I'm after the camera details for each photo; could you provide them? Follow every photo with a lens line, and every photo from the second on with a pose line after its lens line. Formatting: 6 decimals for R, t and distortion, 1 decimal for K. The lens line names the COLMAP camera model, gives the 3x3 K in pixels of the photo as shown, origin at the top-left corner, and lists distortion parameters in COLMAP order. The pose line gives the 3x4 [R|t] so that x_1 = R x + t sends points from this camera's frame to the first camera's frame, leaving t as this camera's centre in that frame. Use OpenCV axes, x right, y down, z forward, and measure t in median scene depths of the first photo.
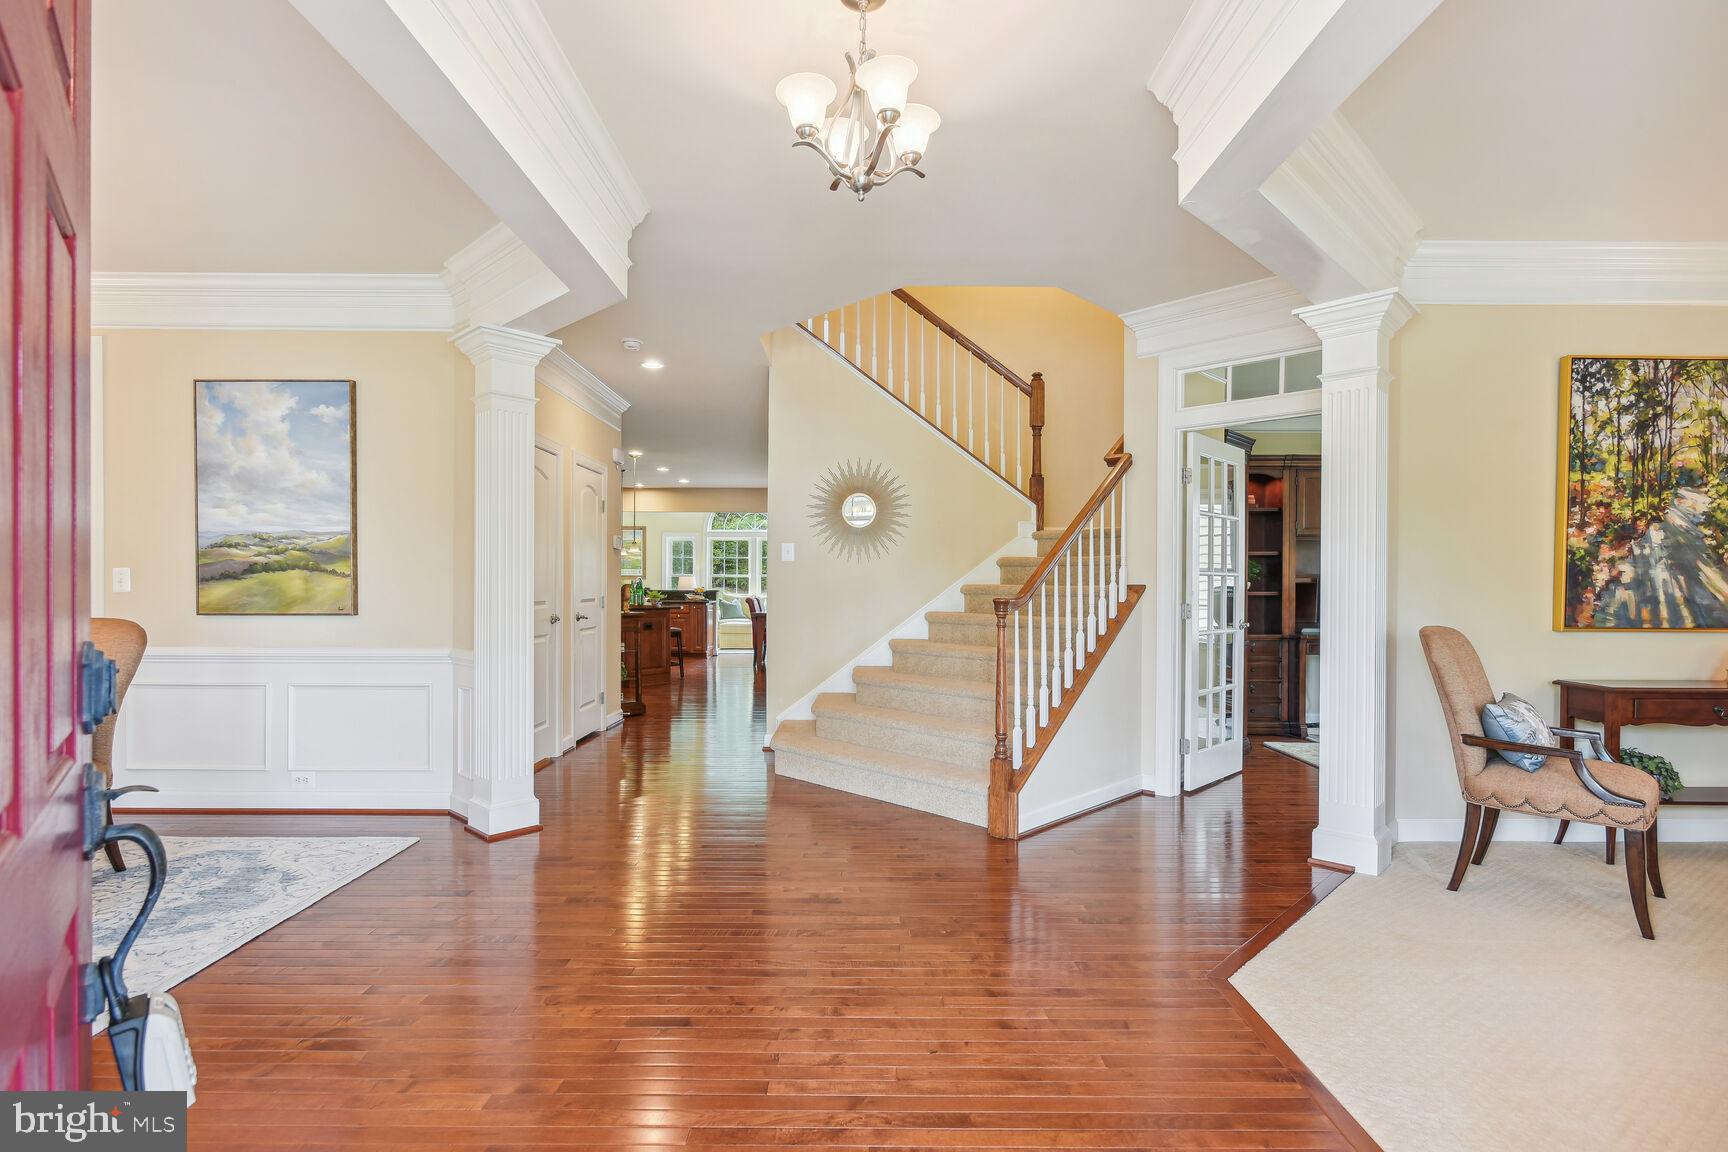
lens RADIAL K [[829.2, 0, 864.0], [0, 829.2, 576.0], [0, 0, 1]] dist [0.001826, -0.000358]
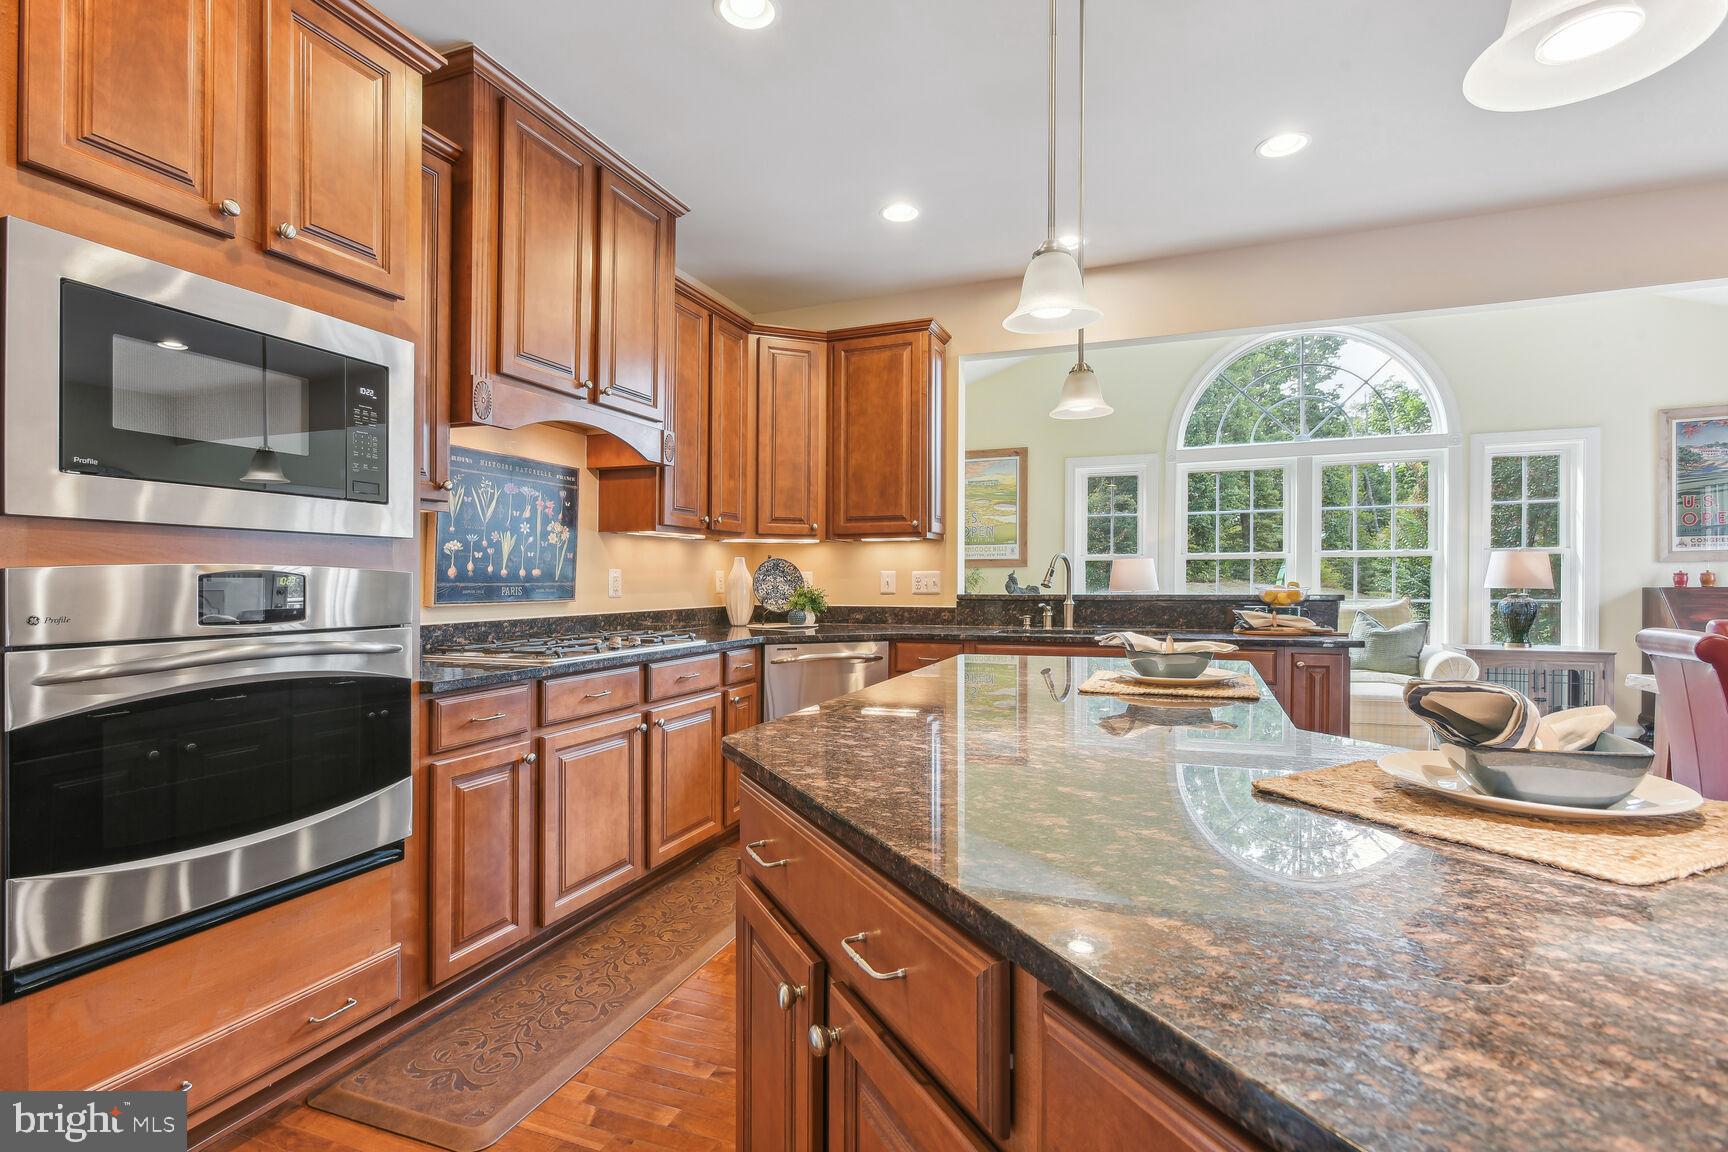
lens RADIAL K [[829.2, 0, 864.0], [0, 829.2, 576.0], [0, 0, 1]] dist [0.001826, -0.000358]
pose [[0.933607, -0.012624, -0.358077, -0.205923], [0.012911, 0.999915, -0.001588, 0.008378], [0.358067, -0.003141, 0.933691, 0.614803]]
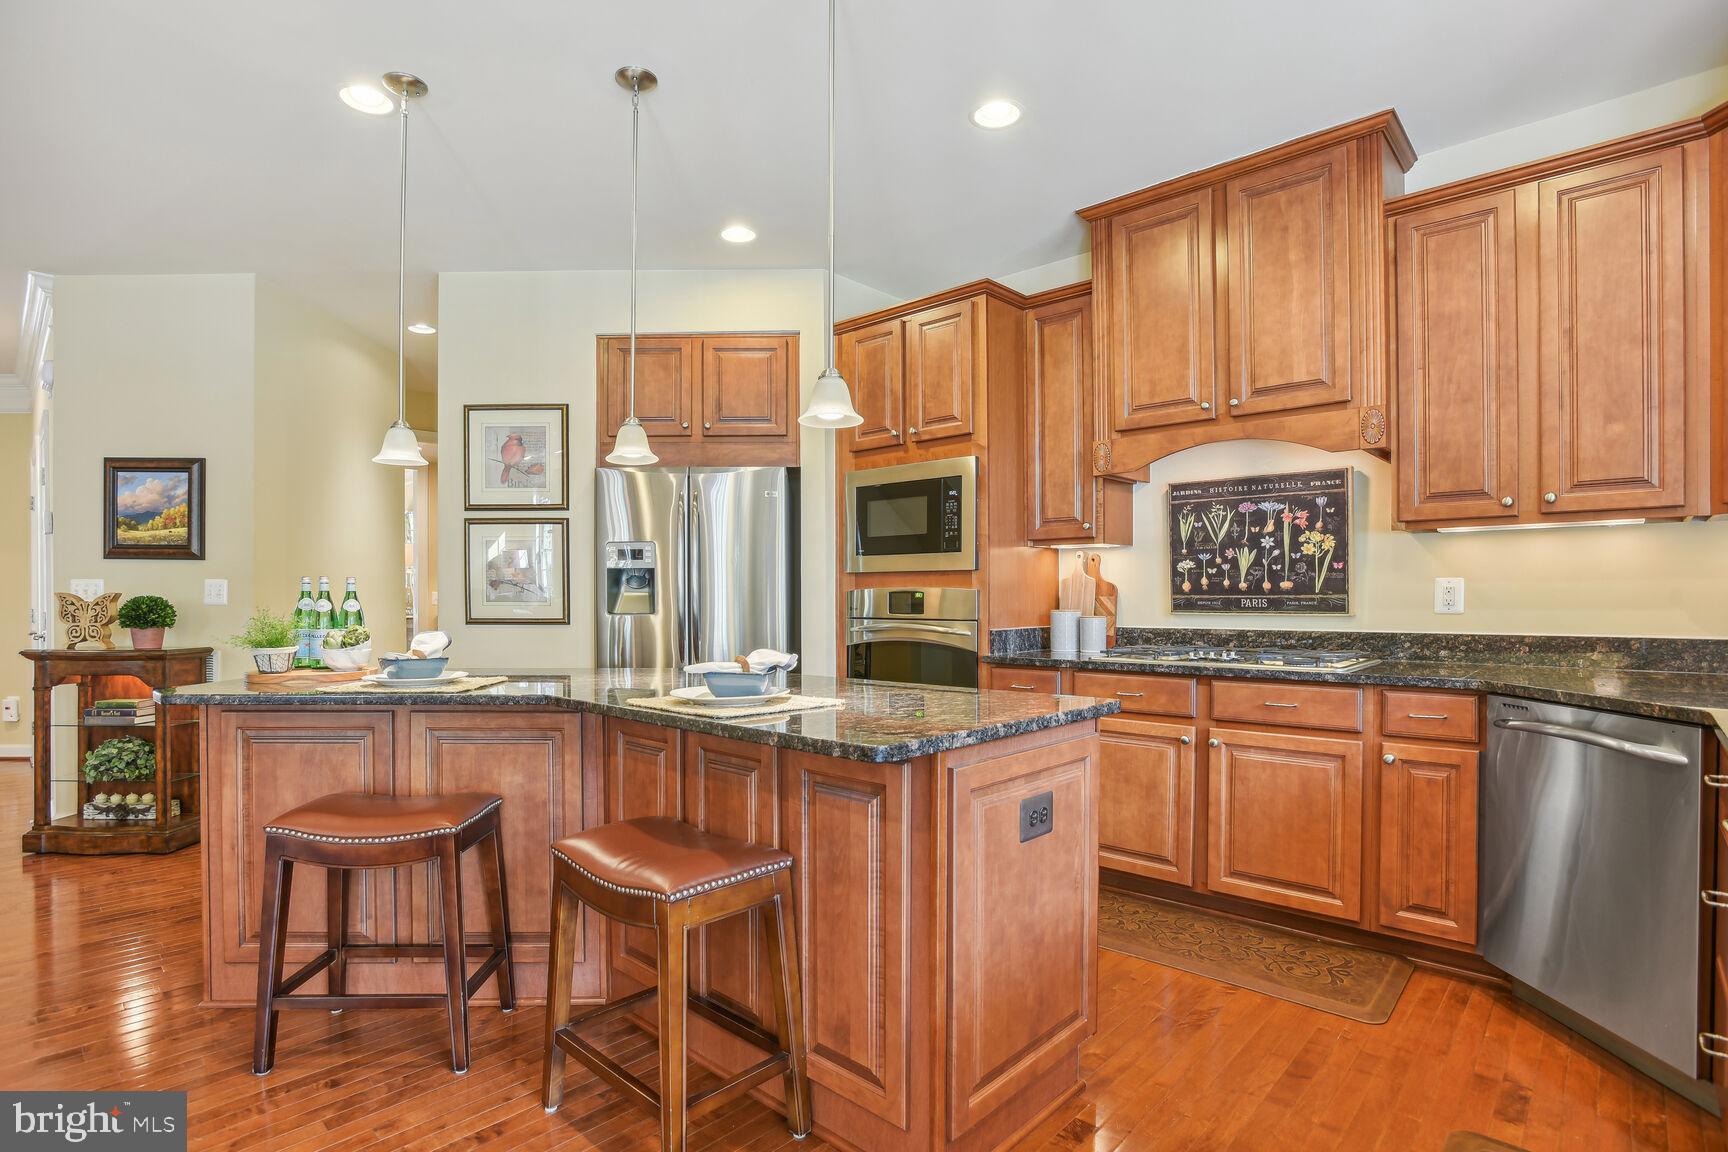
lens RADIAL K [[860.5, 0, 874.7], [0, 860.5, 582.0], [0, 0, 1]] dist [-0.072619, 0.029954]
pose [[-0.683546, -0.014891, -0.729755, -0.128333], [0.003924, 0.999702, -0.024076, 0.010123], [0.729897, -0.019321, -0.683284, 0.860950]]
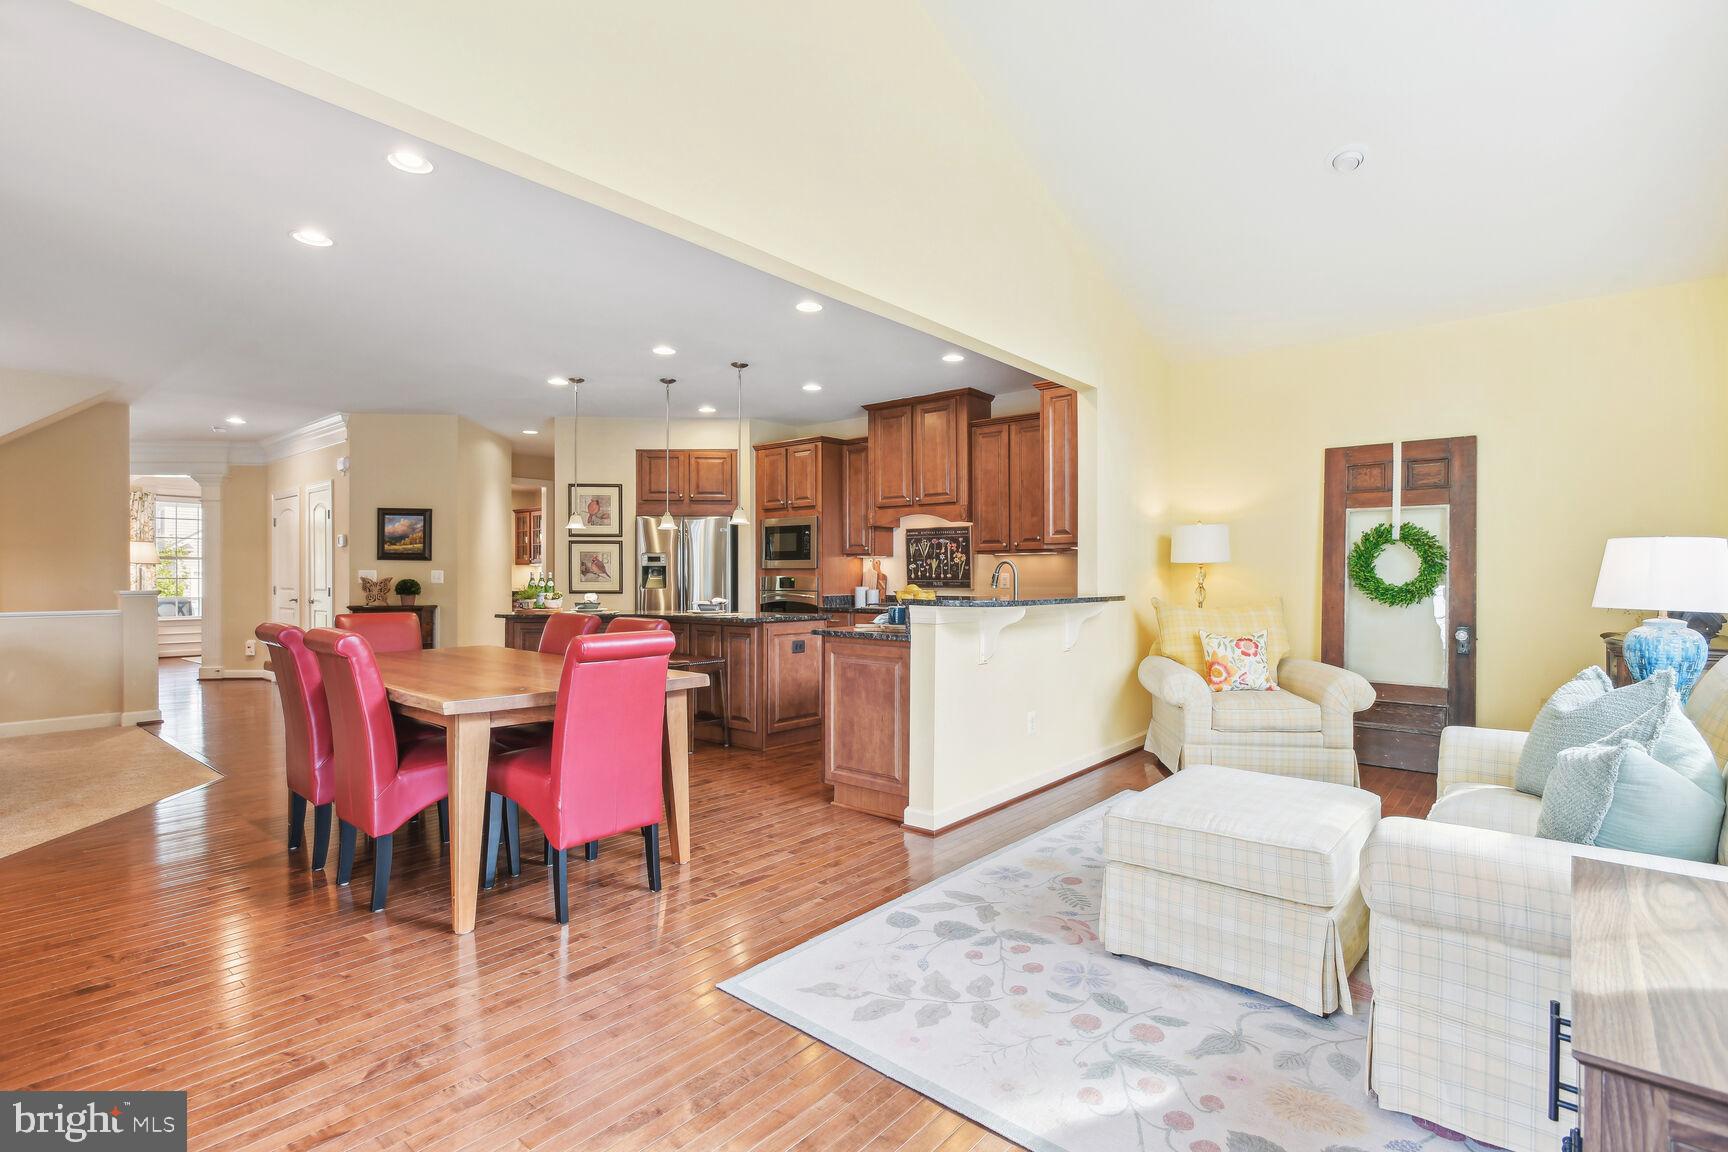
lens RADIAL K [[829.2, 0, 864.0], [0, 829.2, 576.0], [0, 0, 1]] dist [0.001826, -0.000358]
pose [[-0.658703, -0.006804, -0.752372, 0.042188], [0.000944, 0.999951, -0.009869, 0.010913], [0.752403, -0.007210, -0.658664, 1.076373]]
